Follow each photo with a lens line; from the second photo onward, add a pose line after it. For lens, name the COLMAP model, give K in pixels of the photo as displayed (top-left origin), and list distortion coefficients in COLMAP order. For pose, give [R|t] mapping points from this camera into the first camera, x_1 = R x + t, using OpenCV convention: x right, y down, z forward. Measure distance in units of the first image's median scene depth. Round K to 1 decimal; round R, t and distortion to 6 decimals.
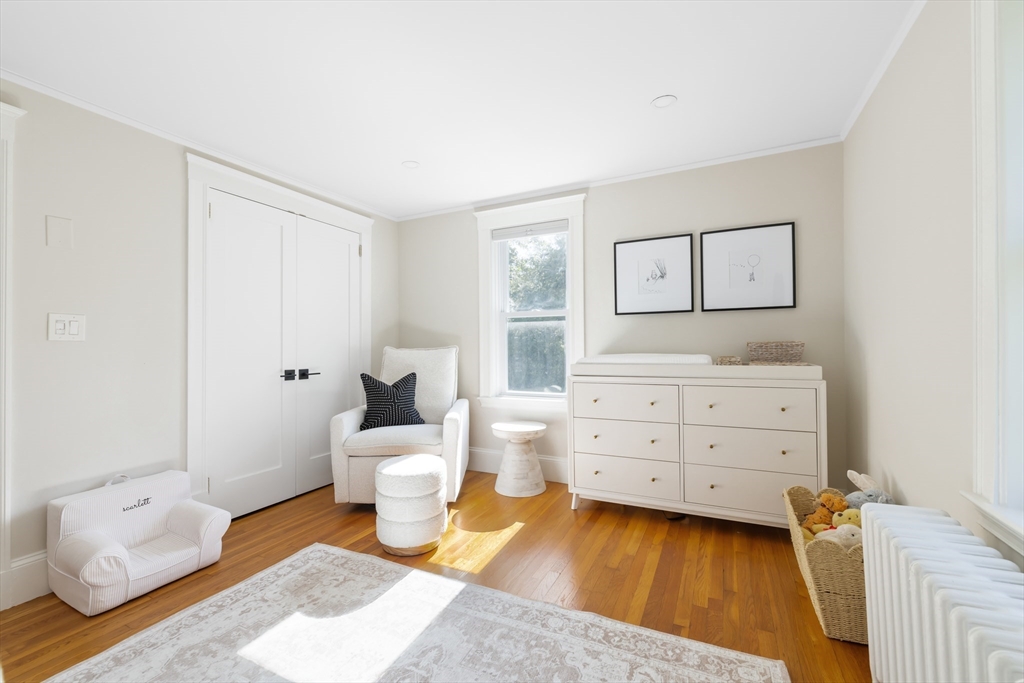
lens RADIAL K [[444.8, 0, 514.3], [0, 444.8, 343.3], [0, 0, 1]] dist [0.004072, 0.000398]
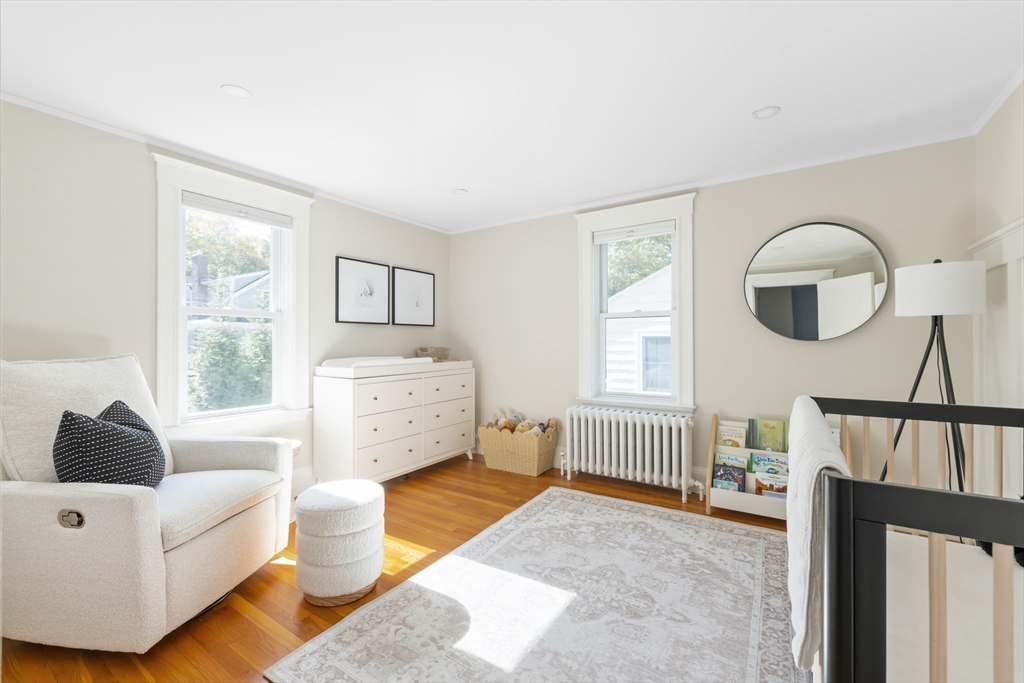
lens RADIAL K [[444.8, 0, 515.1], [0, 444.8, 345.4], [0, 0, 1]] dist [0.004072, 0.000398]
pose [[0.087286, 0.005094, 0.996170, -1.171483], [0.005699, 0.999968, -0.005612, 0.000717], [-0.996167, 0.006167, 0.087254, 0.676560]]
